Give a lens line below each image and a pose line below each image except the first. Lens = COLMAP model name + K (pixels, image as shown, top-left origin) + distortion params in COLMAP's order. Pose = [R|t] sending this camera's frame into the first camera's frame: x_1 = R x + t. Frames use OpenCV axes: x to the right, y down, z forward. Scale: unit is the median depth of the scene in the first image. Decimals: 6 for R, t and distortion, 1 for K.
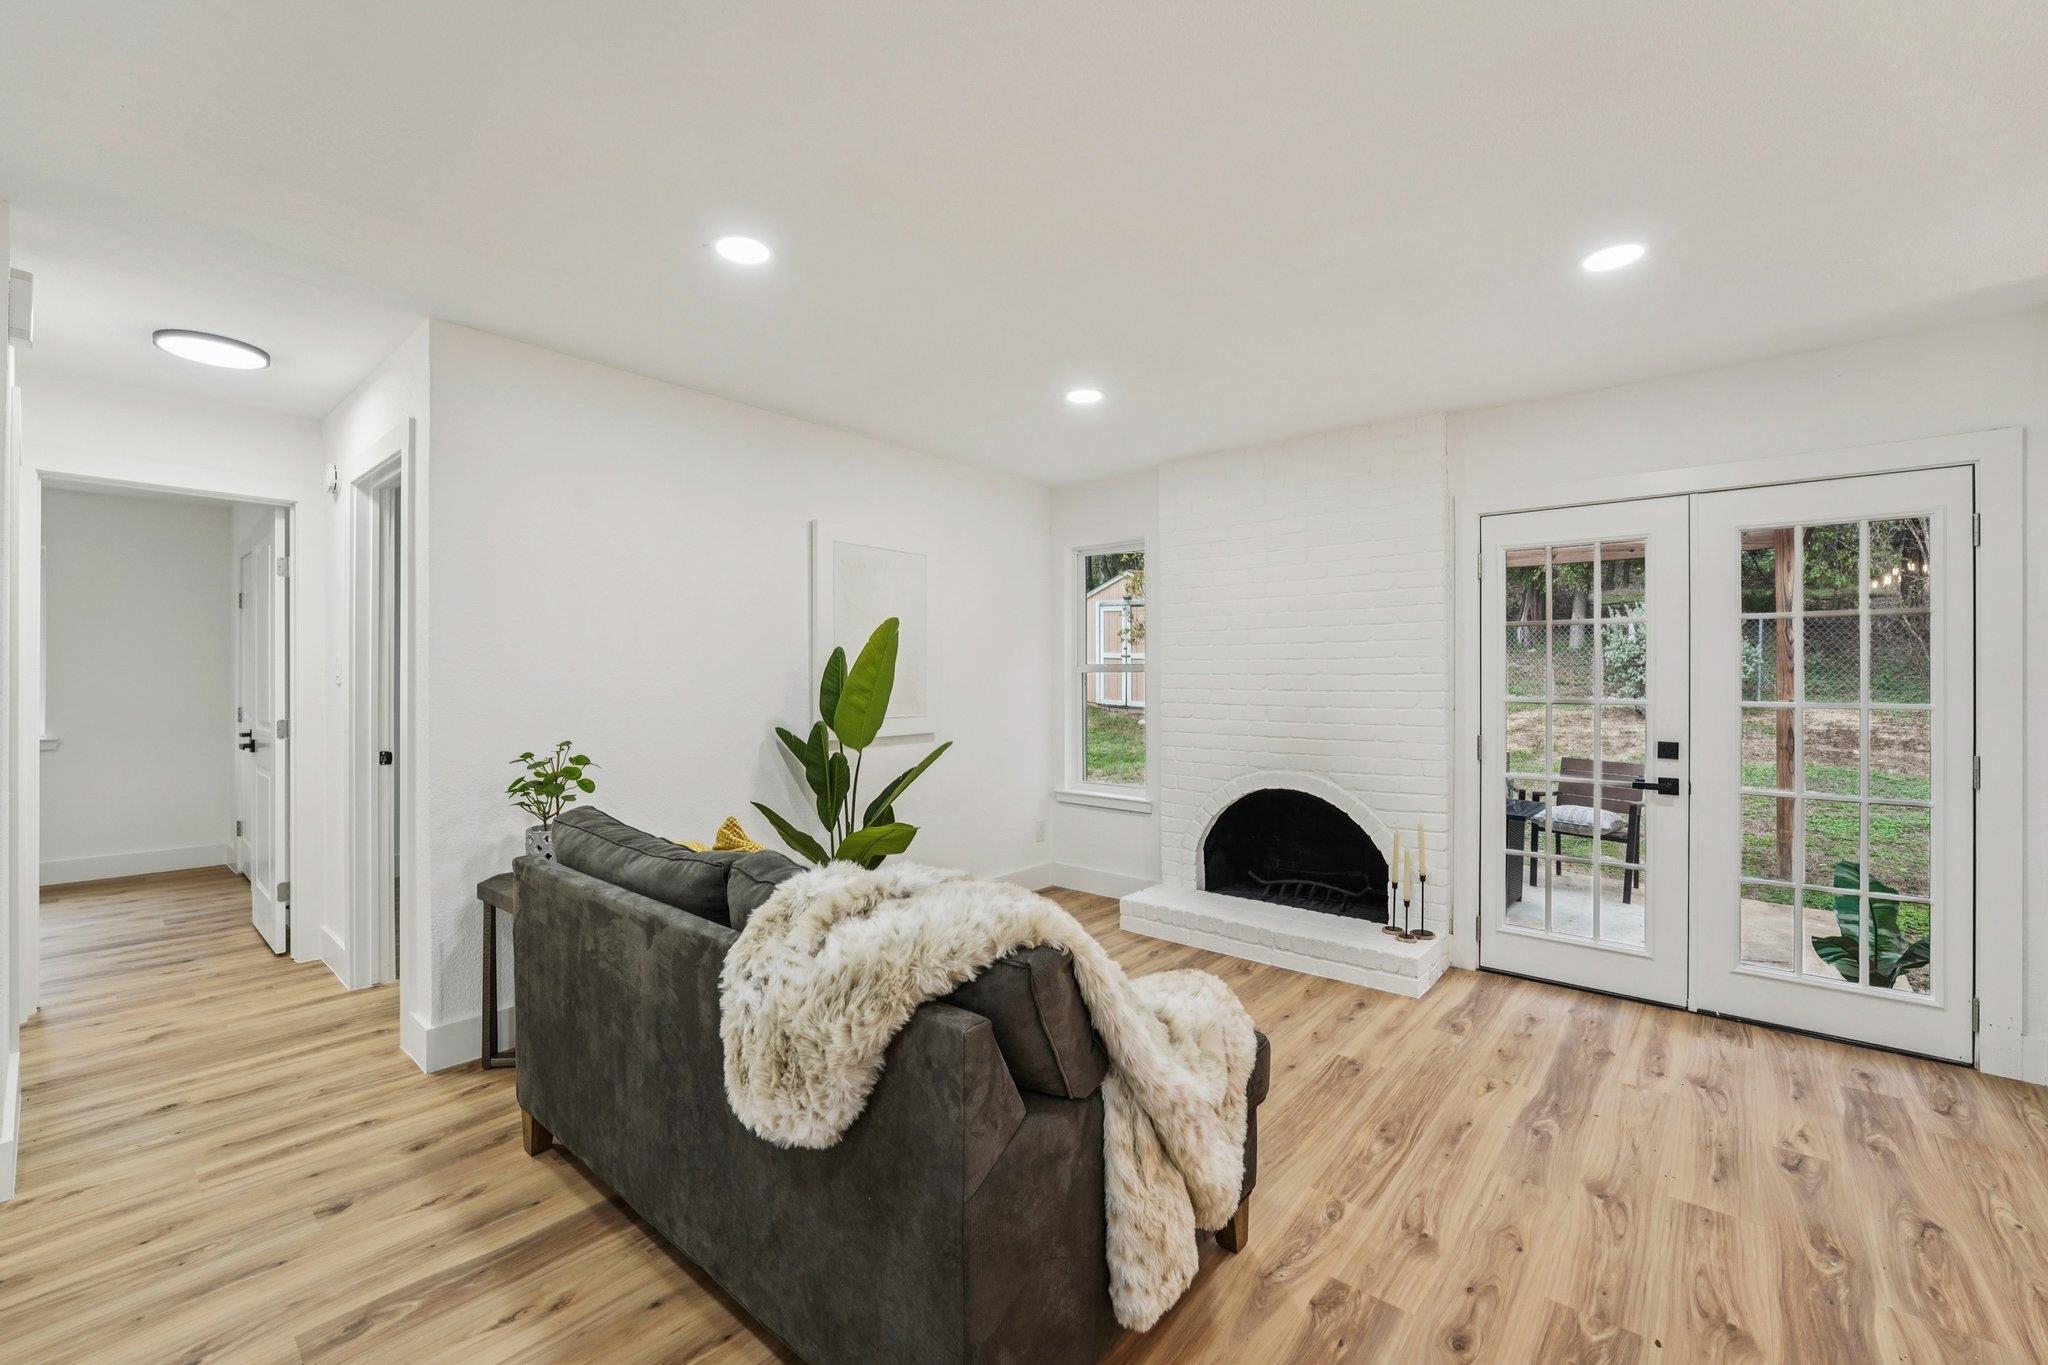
lens RADIAL K [[839.2, 0, 1014.4], [0, 839.2, 681.3], [0, 0, 1]] dist [-0.021944, 0.005951]
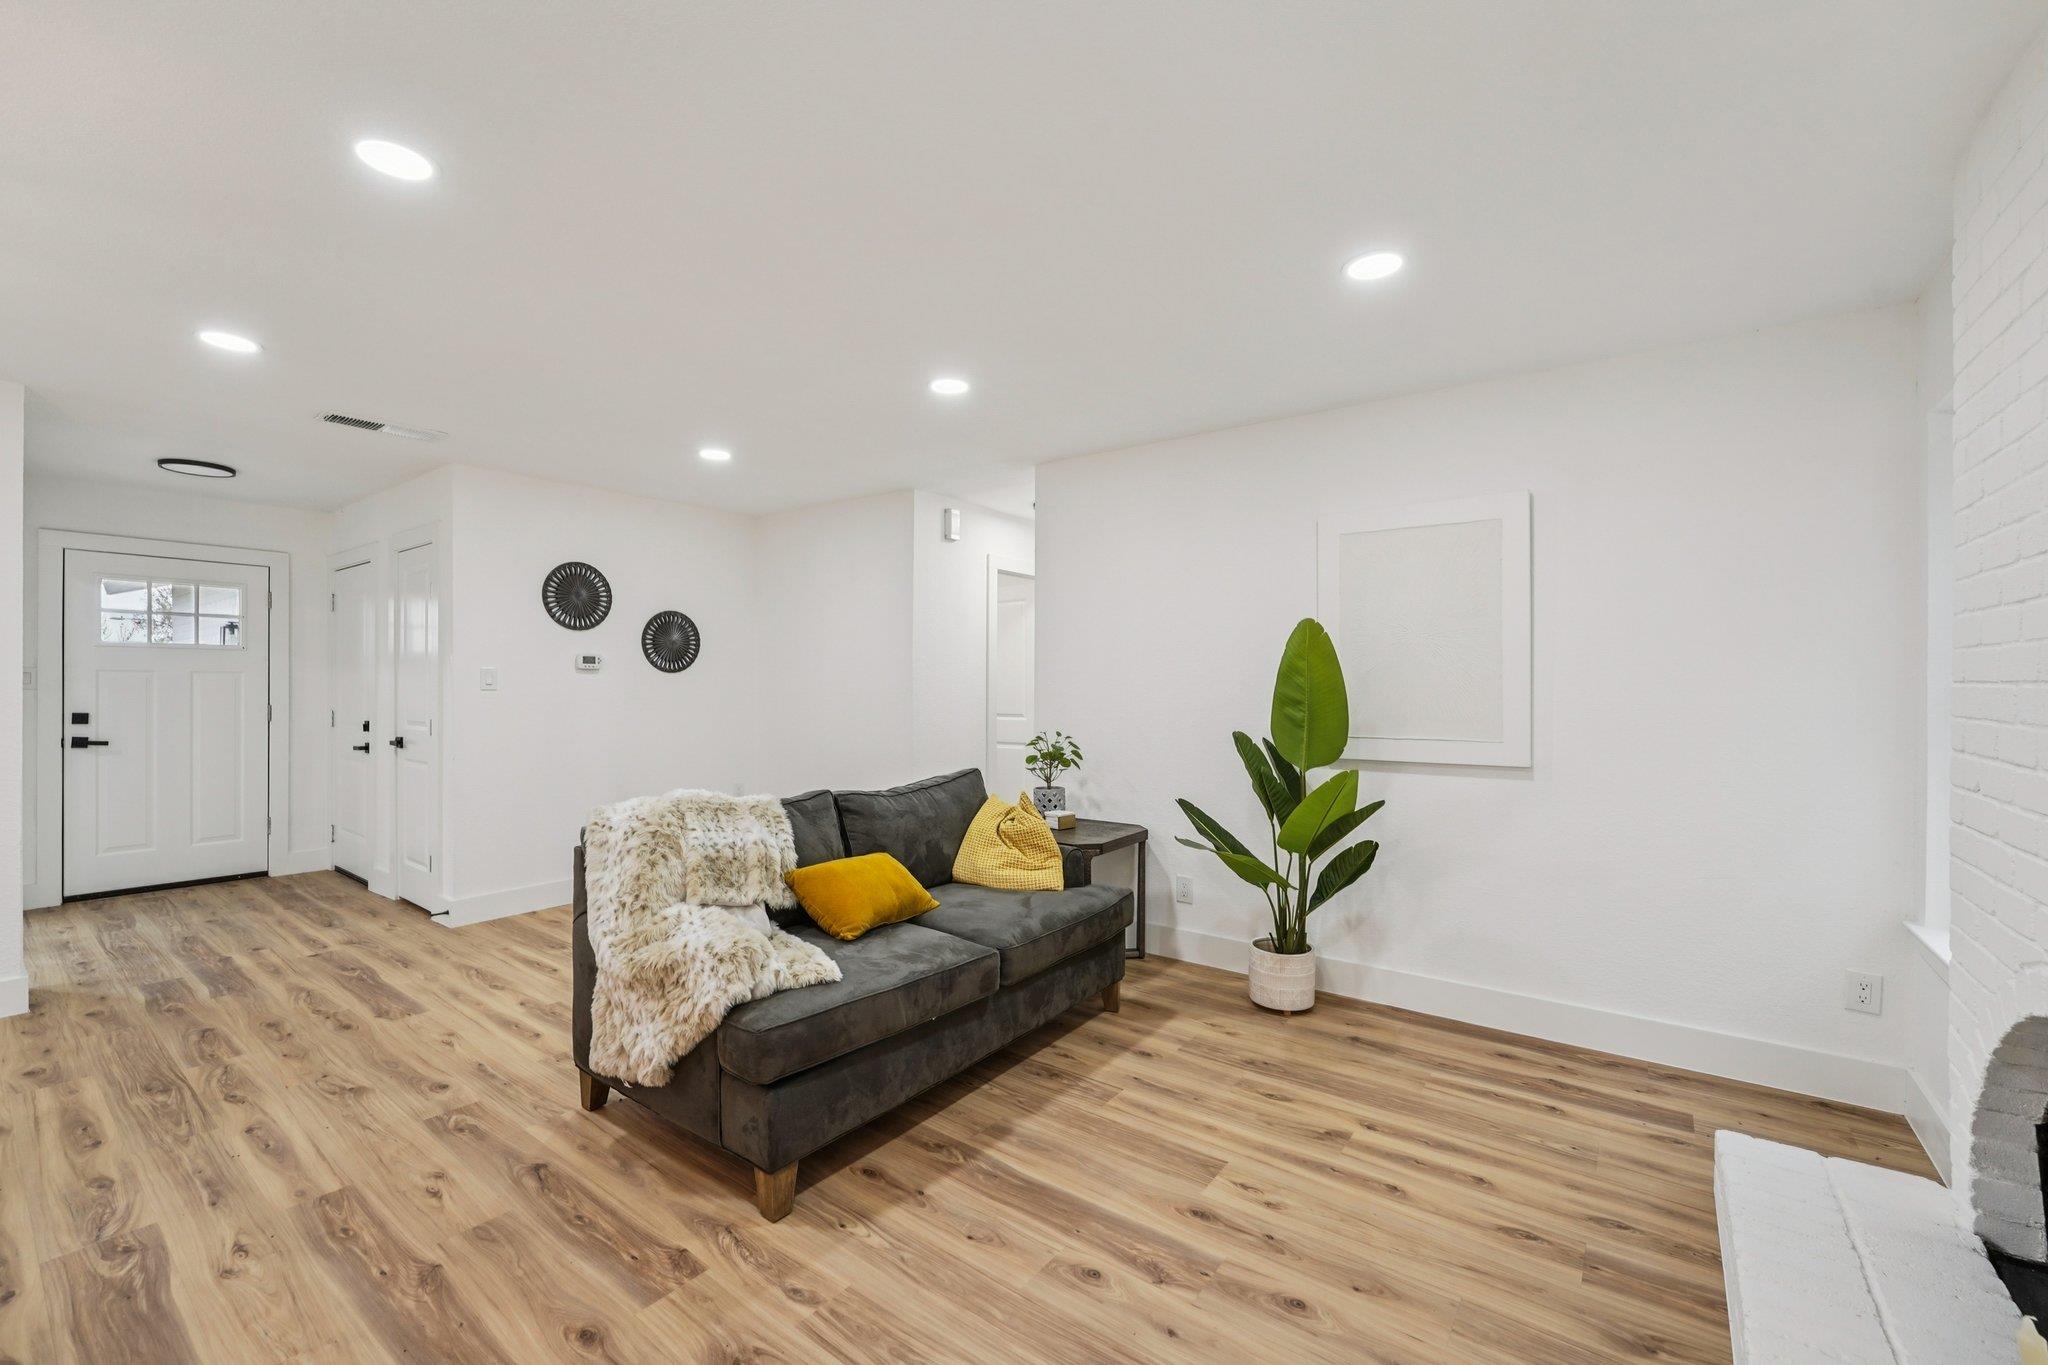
lens RADIAL K [[839.2, 0, 1014.4], [0, 839.2, 681.3], [0, 0, 1]] dist [-0.021944, 0.005951]
pose [[0.061766, -0.004932, -0.998078, 0.950148], [-0.008040, 0.999953, -0.005439, -0.004282], [0.998058, 0.008360, 0.061723, 0.867495]]
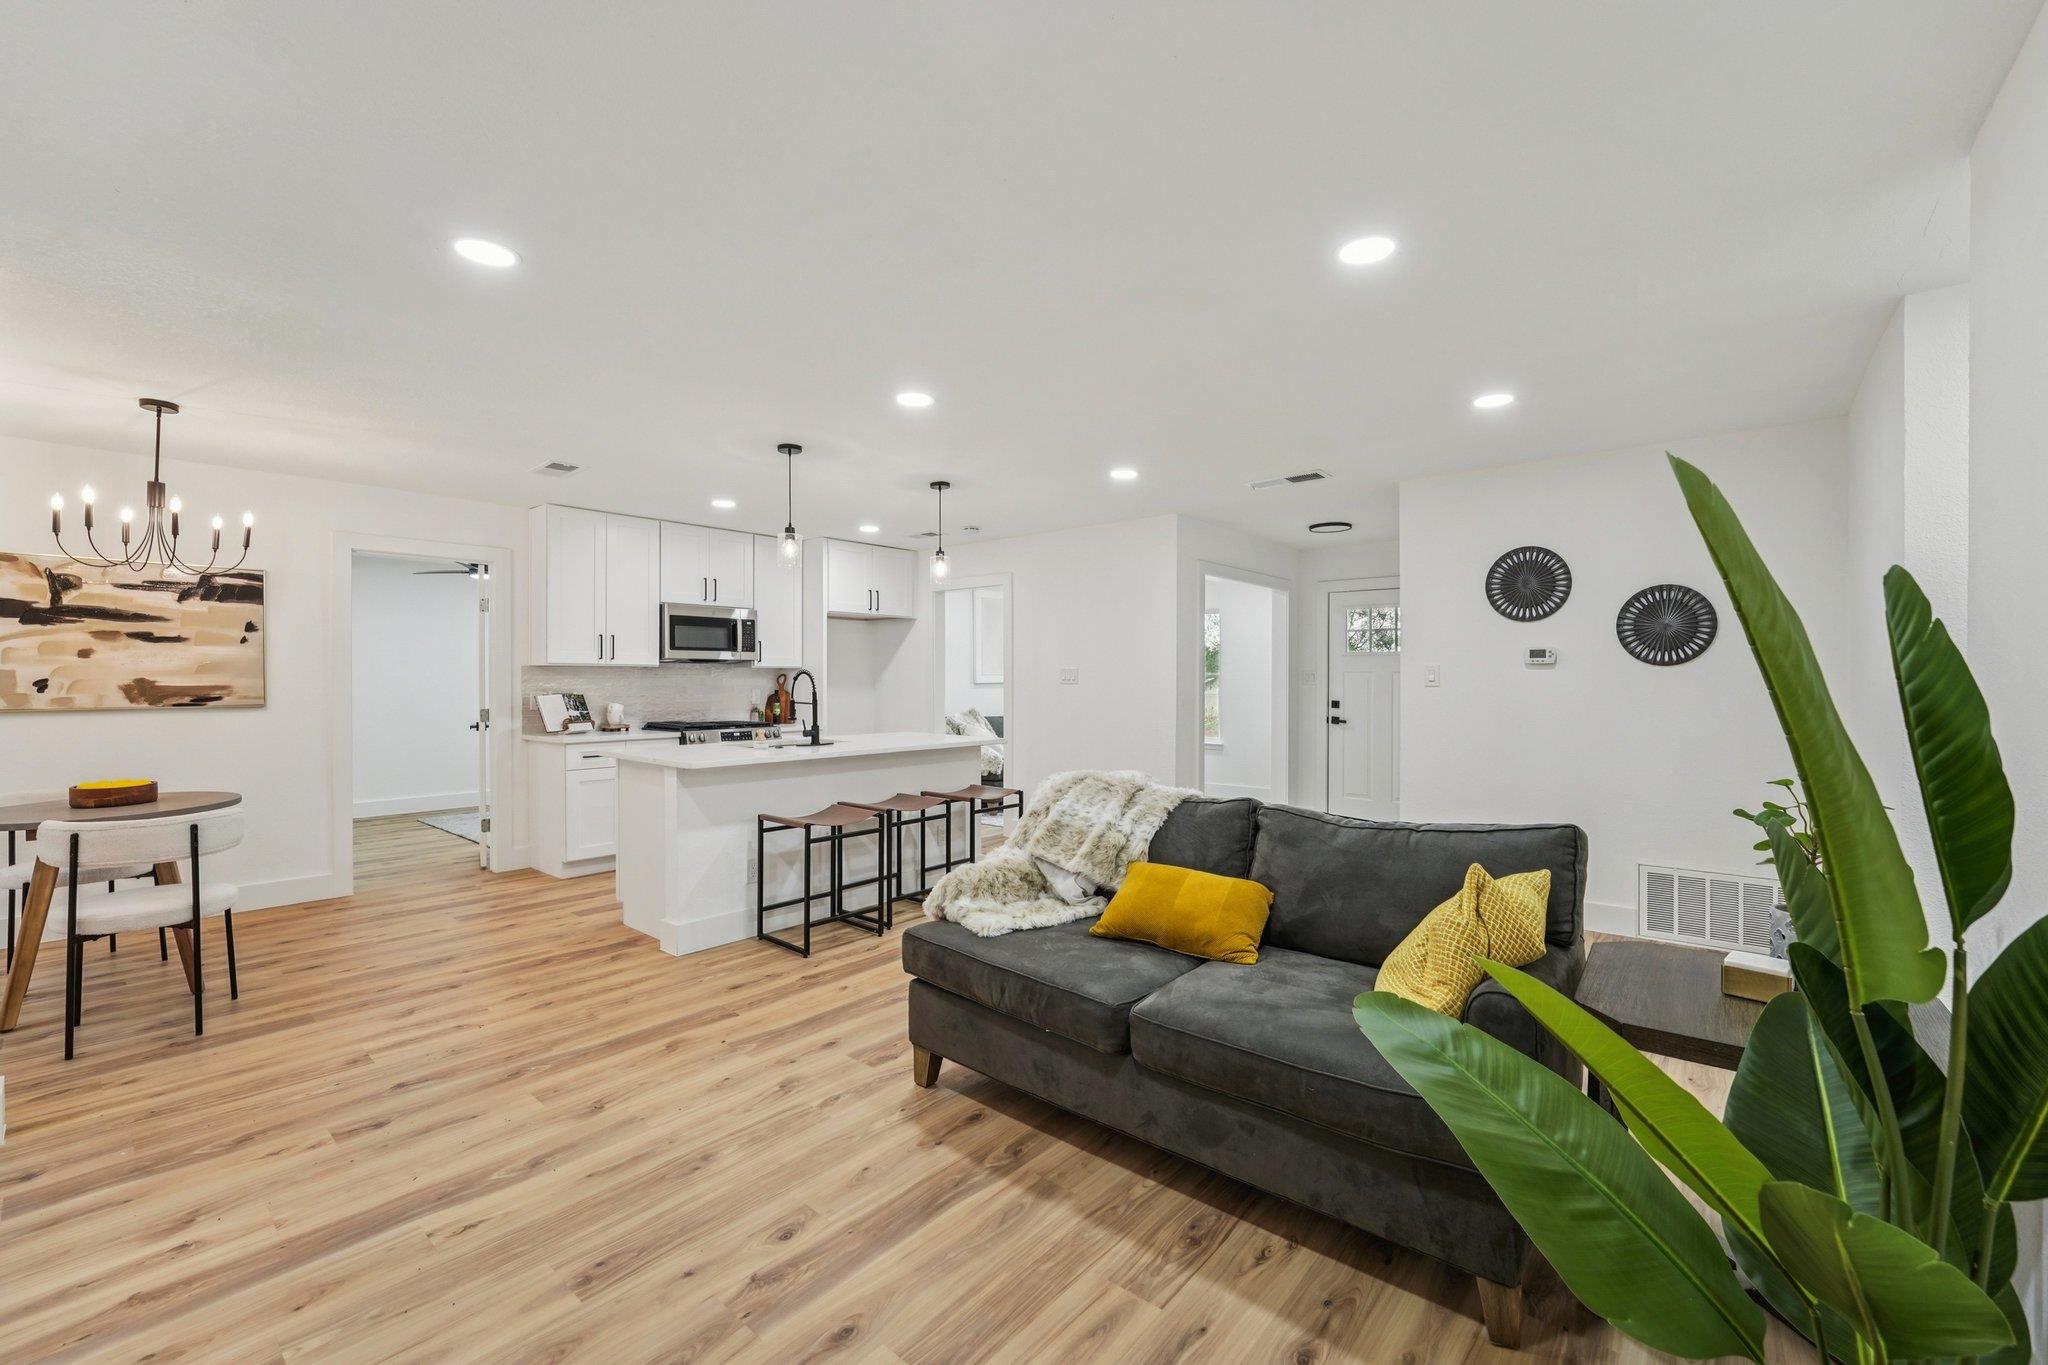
lens RADIAL K [[839.2, 0, 1014.4], [0, 839.2, 681.3], [0, 0, 1]] dist [-0.021944, 0.005951]
pose [[-0.999994, -0.003163, -0.001492, 0.081703], [-0.003174, 0.999969, 0.007157, -0.008493], [0.001469, 0.007162, -0.999973, 1.689705]]
